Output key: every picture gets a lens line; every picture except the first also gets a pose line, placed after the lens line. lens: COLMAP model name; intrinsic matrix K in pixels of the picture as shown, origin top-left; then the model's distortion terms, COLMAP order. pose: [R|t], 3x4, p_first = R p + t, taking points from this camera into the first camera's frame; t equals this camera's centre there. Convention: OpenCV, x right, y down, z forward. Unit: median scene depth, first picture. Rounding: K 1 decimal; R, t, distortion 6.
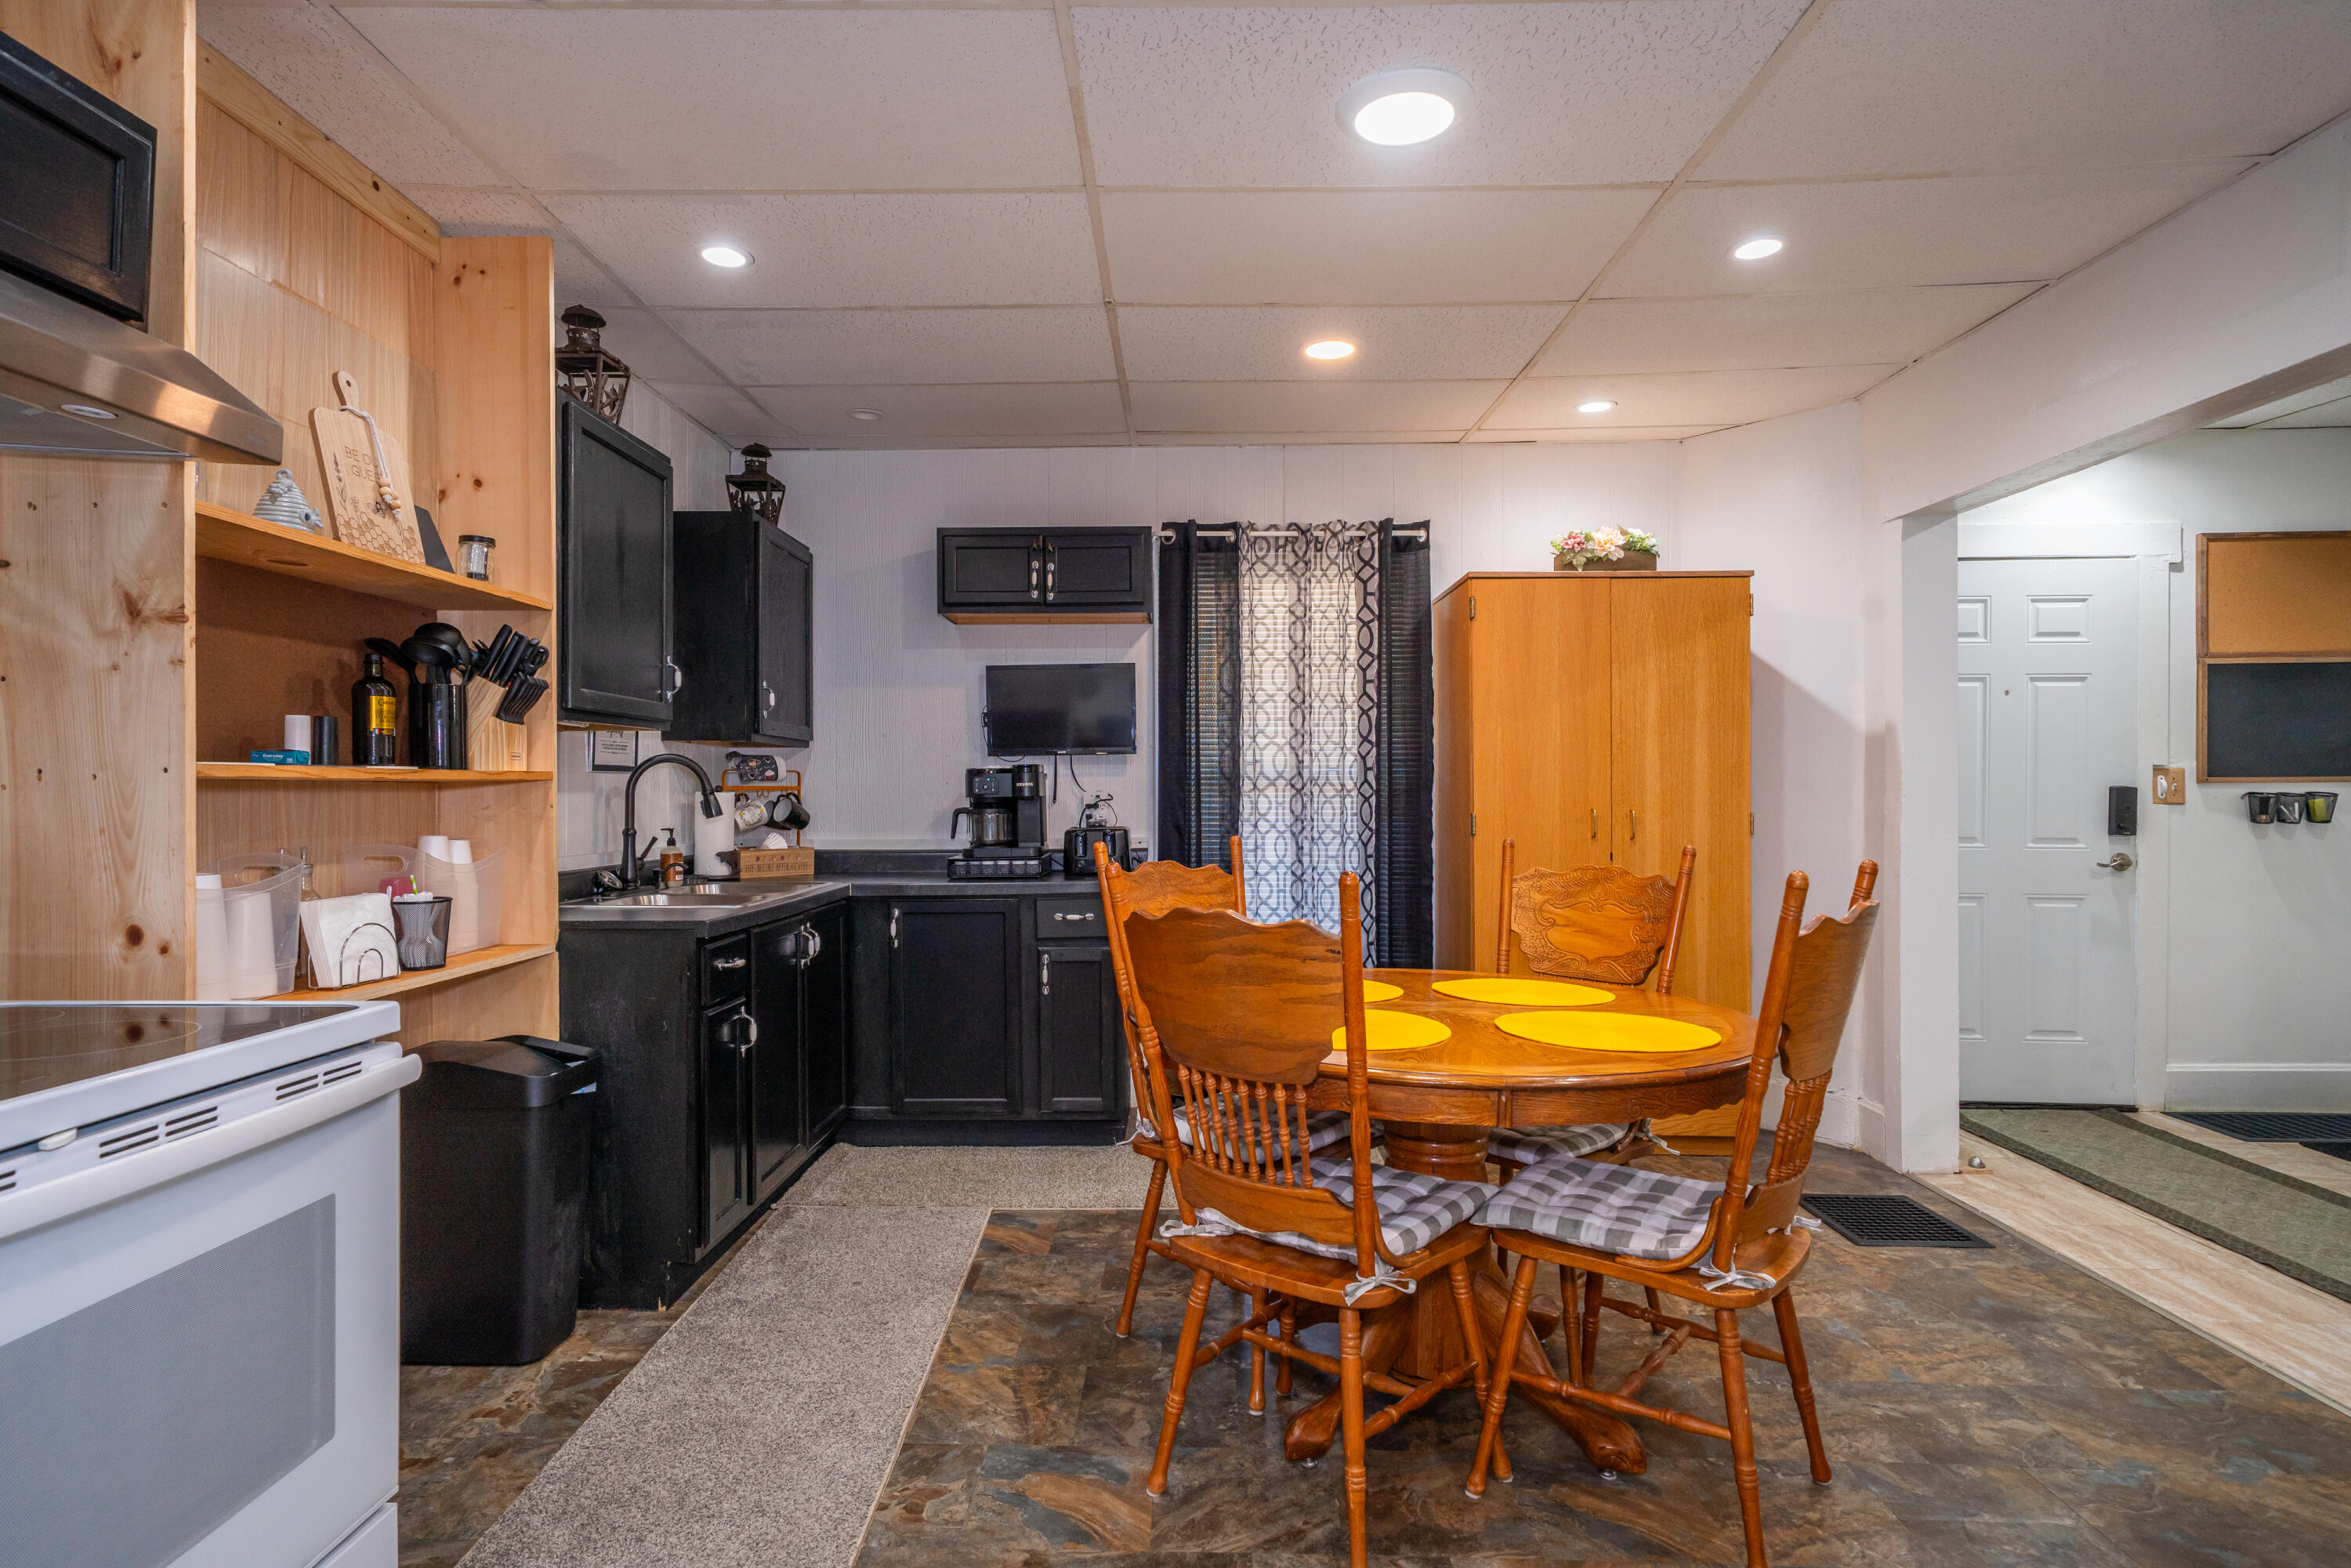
lens RADIAL K [[1238.4, 0, 1151.3], [0, 1238.4, 789.3], [0, 0, 1]] dist [0.004662, 0.000743]
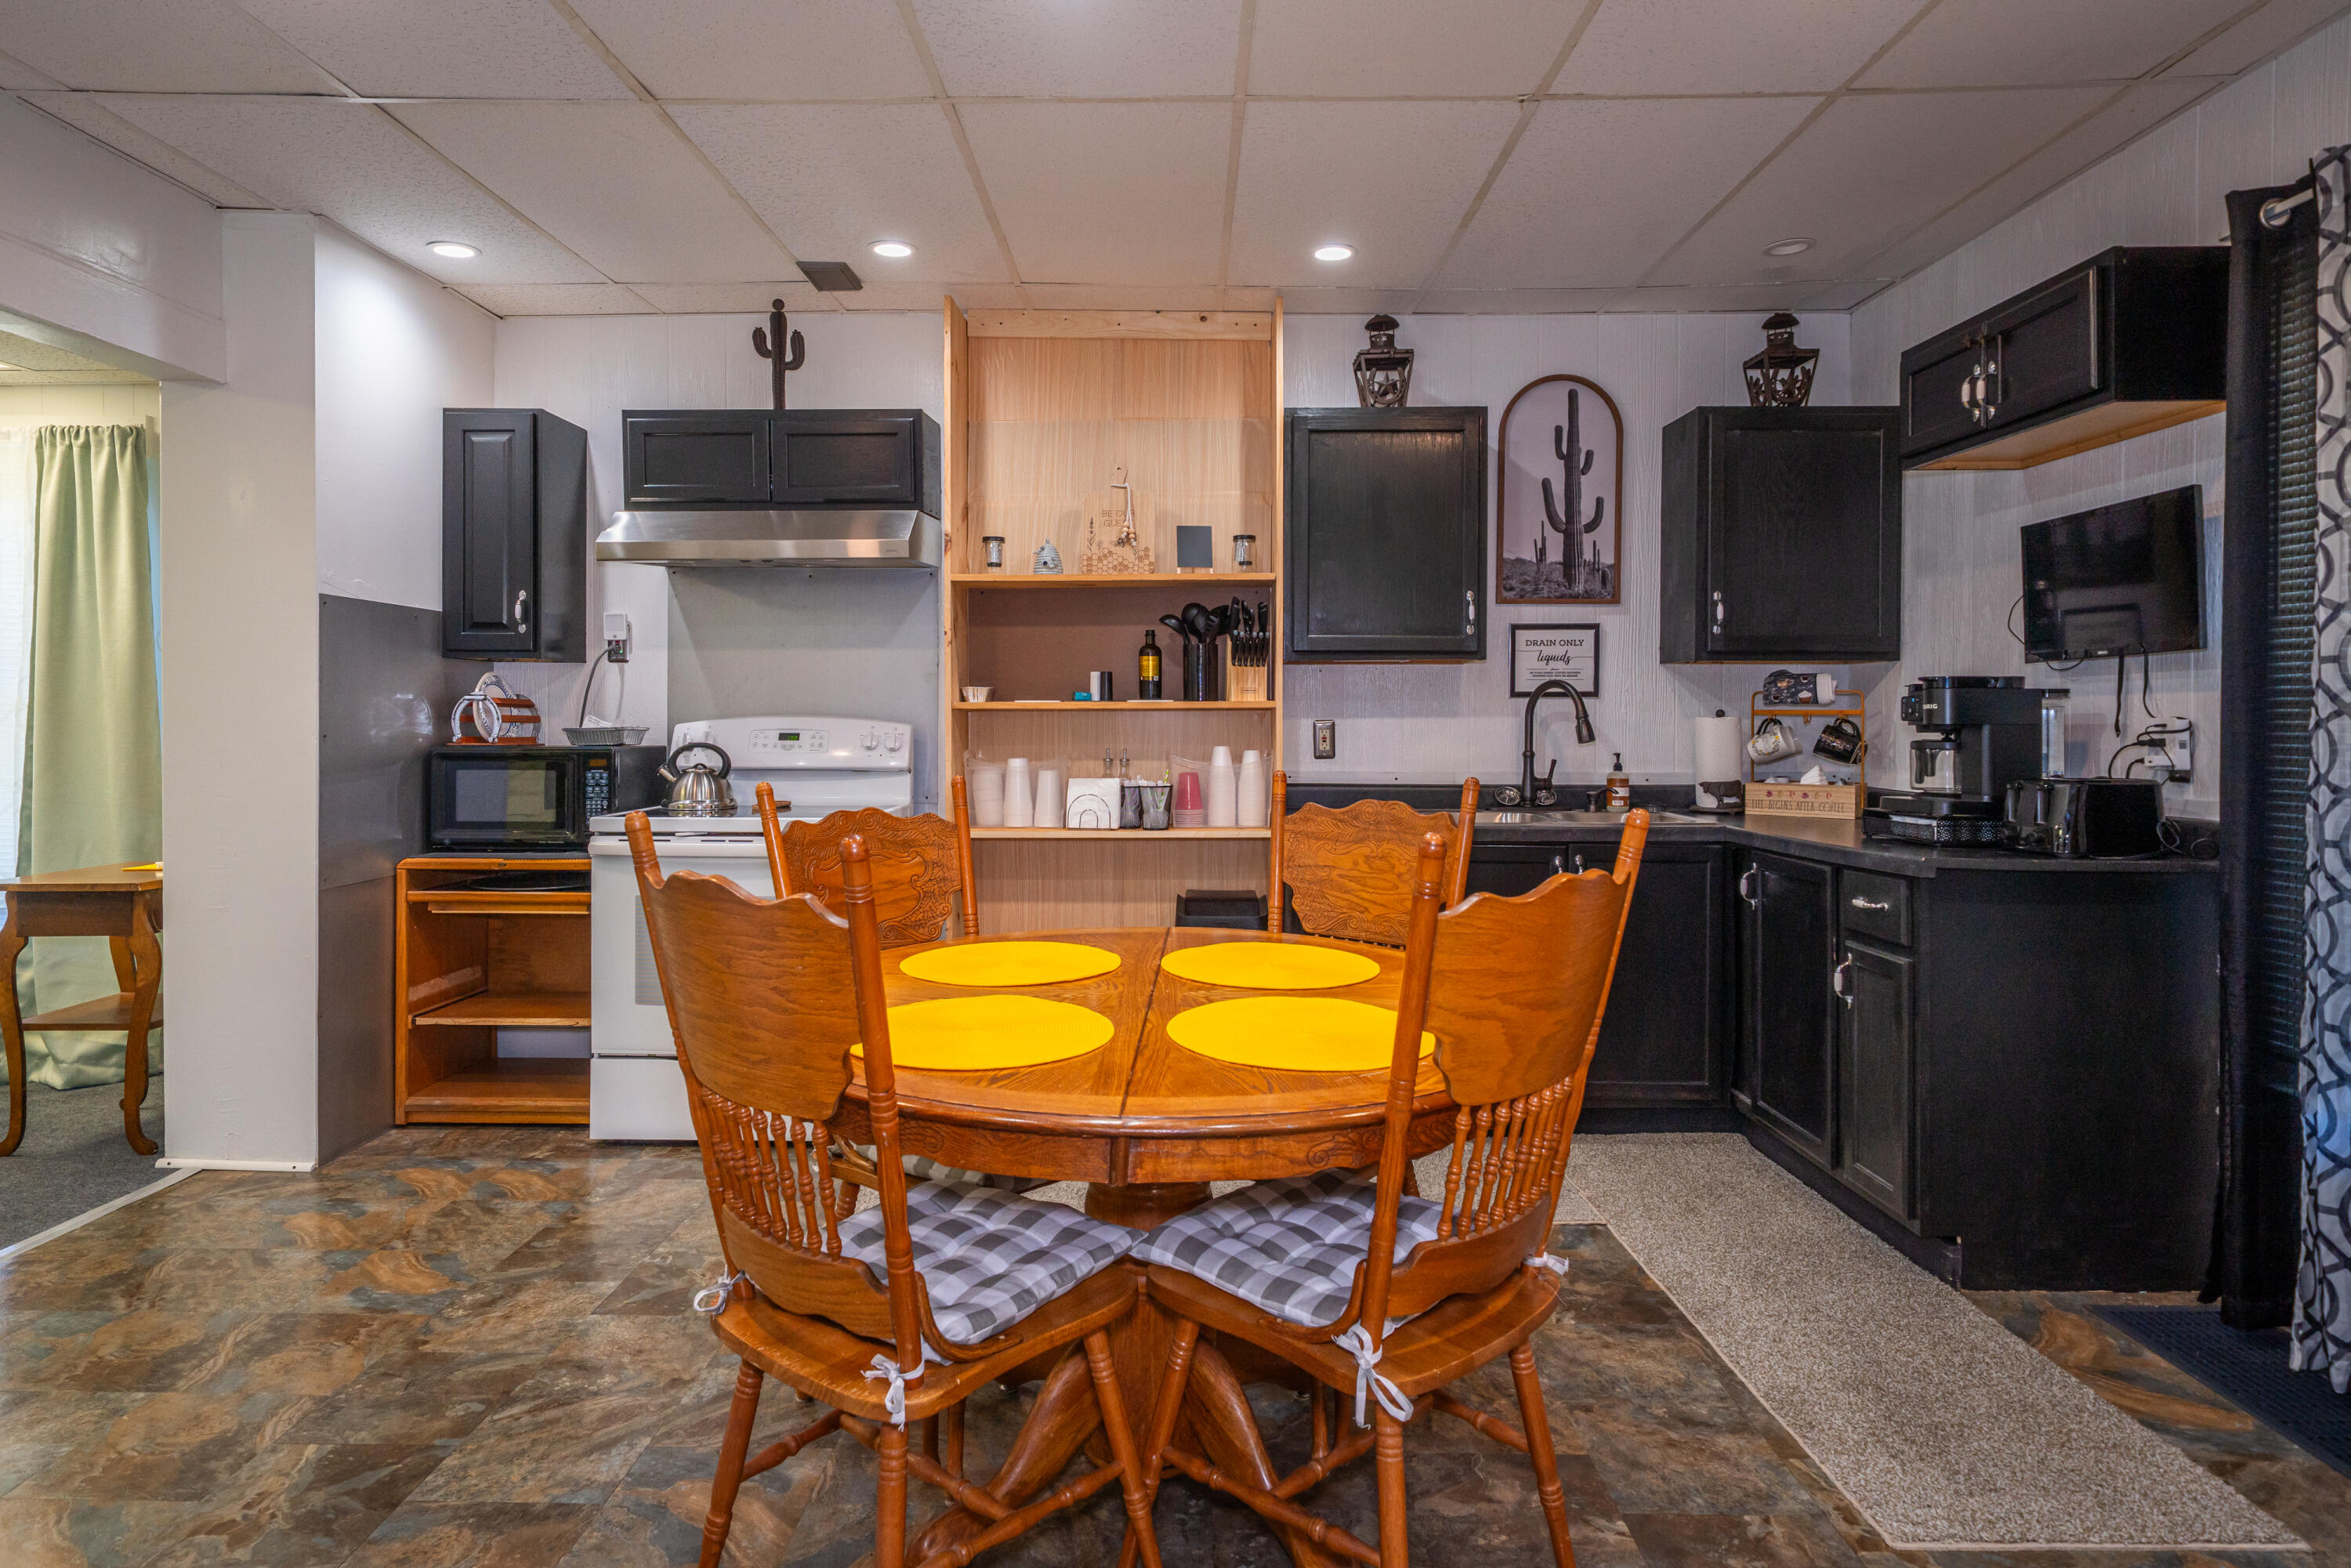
lens RADIAL K [[1238.4, 0, 1124.6], [0, 1238.4, 734.0], [0, 0, 1]] dist [0.004662, 0.000743]
pose [[0.014087, 0.014605, -0.999794, 0.836842], [0.001117, 0.999892, 0.014623, 0.001376], [0.999900, -0.001323, 0.014069, 0.817351]]
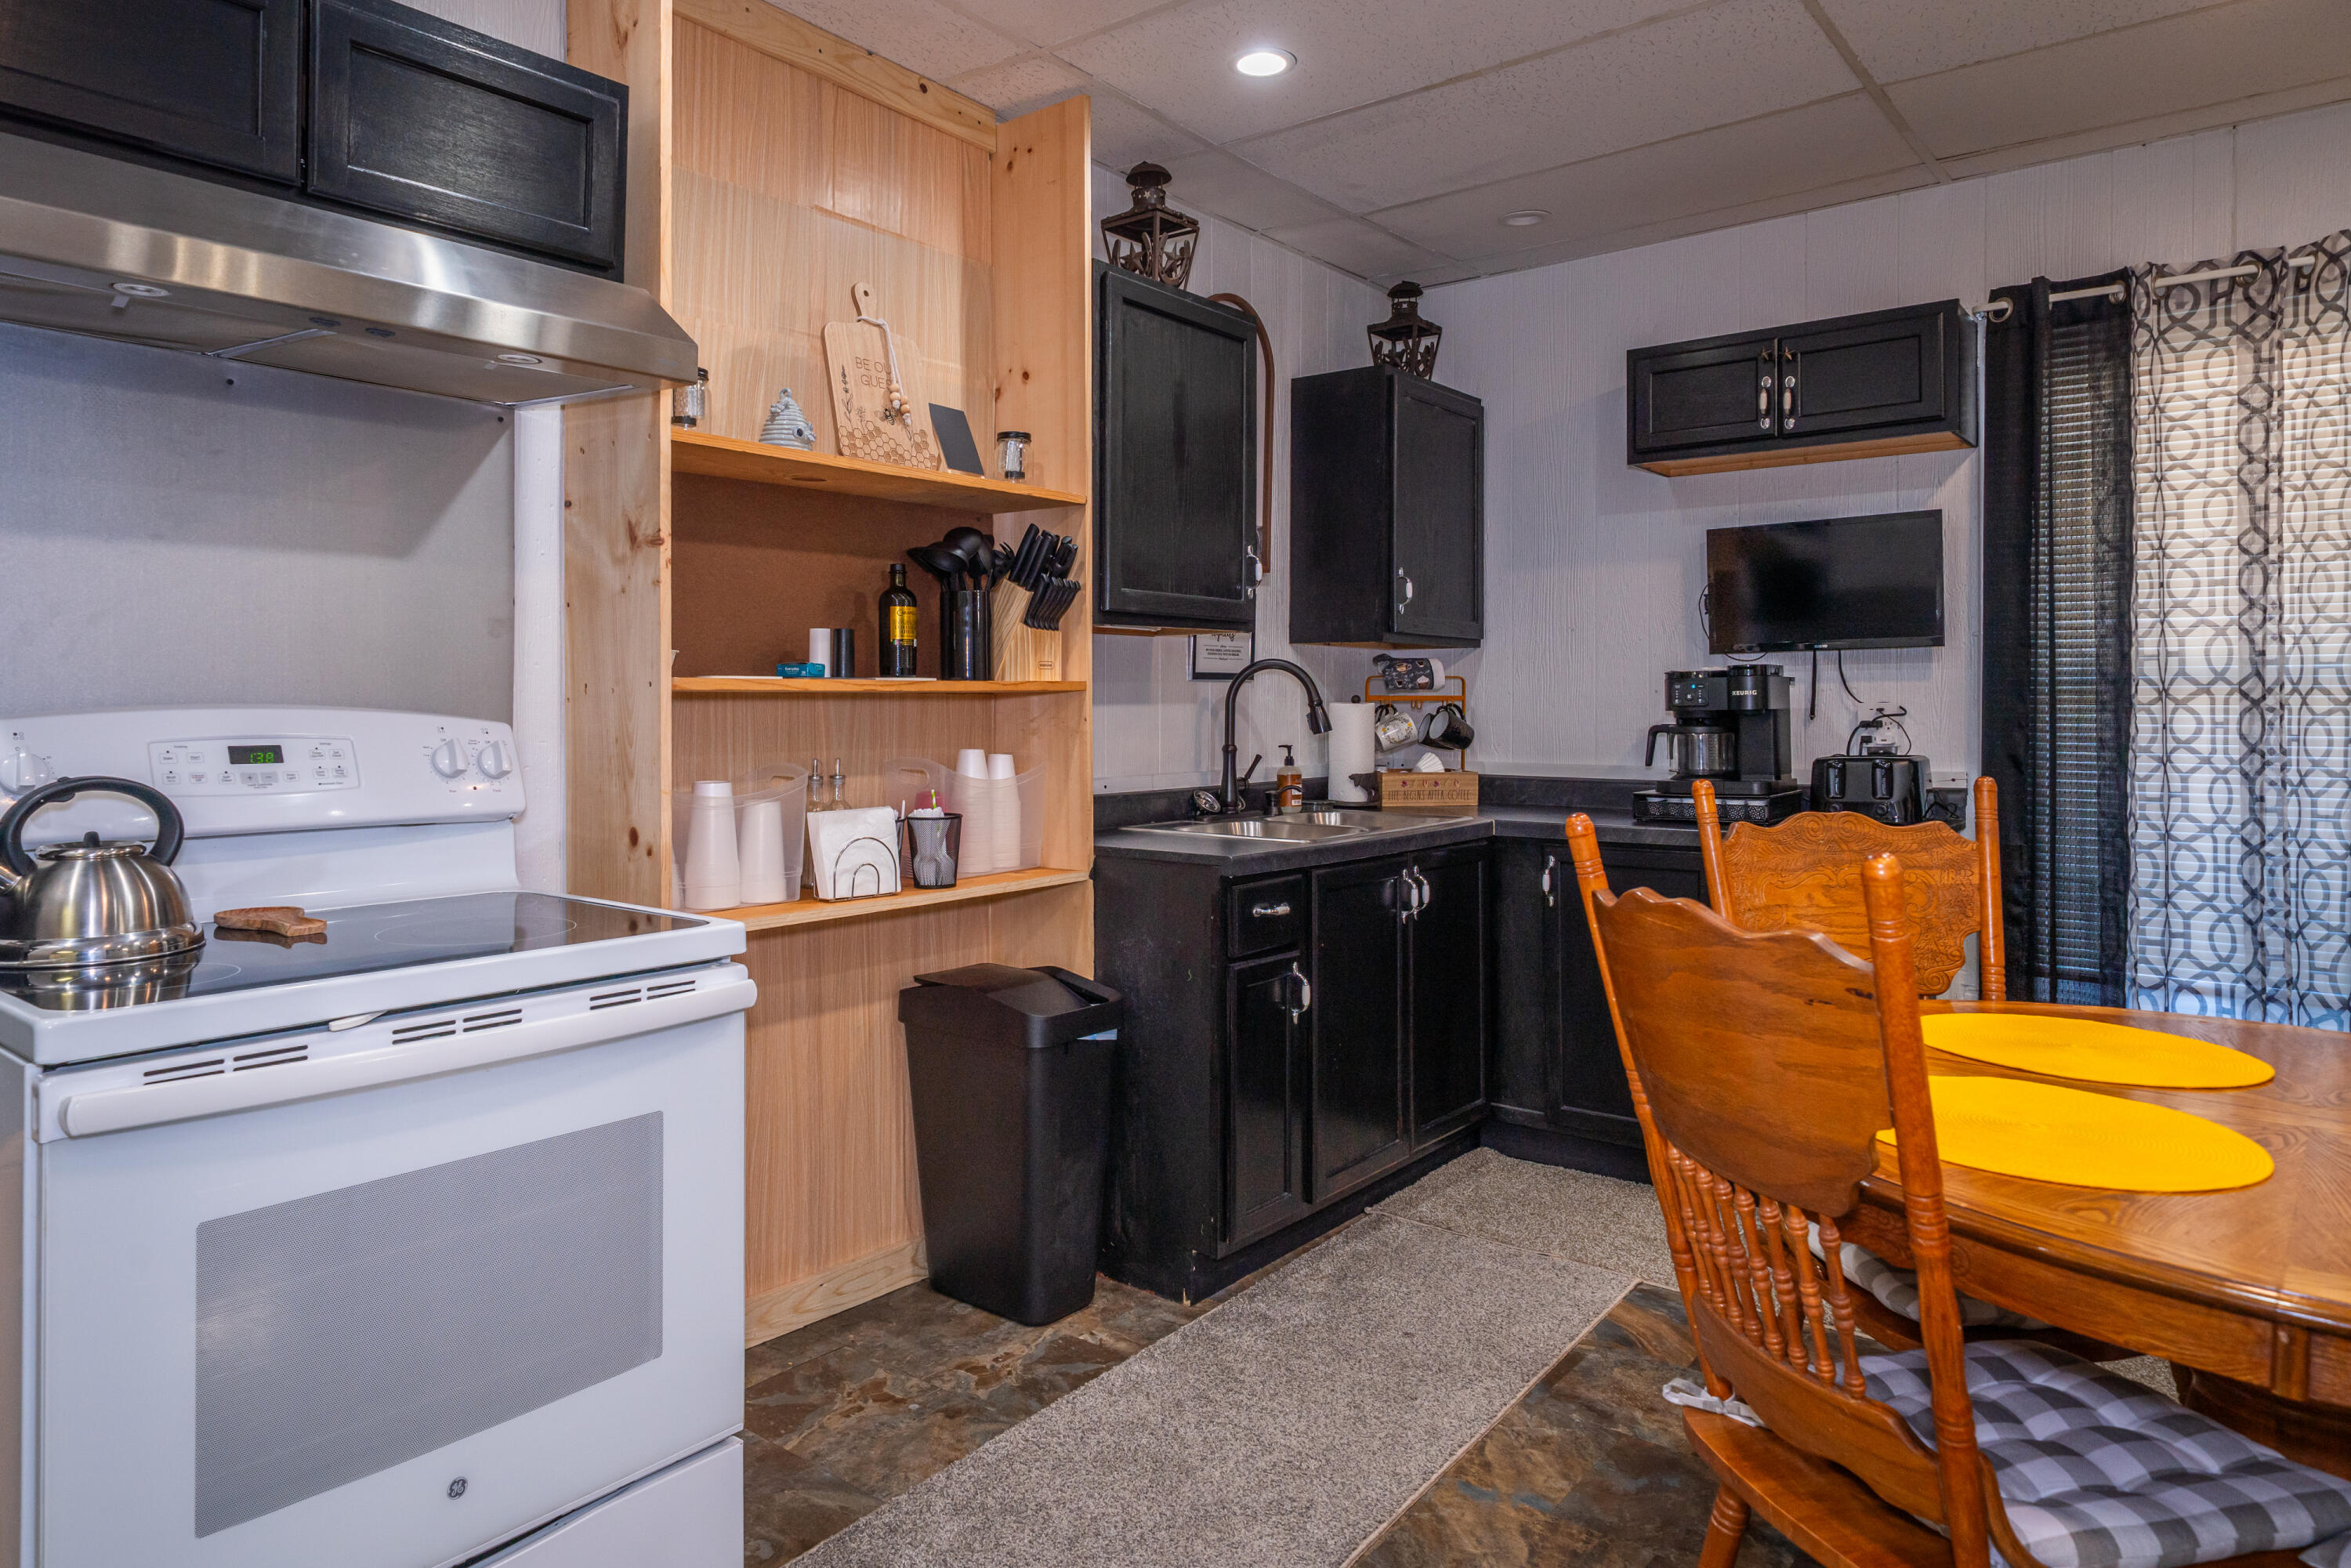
lens RADIAL K [[1449.9, 0, 1071.7], [0, 1449.9, 700.3], [0, 0, 1]] dist [0.004761, 0.001521]
pose [[0.781268, 0.000490, -0.624196, 0.172912], [0.000684, 0.999998, 0.001642, -0.002099], [0.624196, -0.001710, 0.781266, 0.161232]]
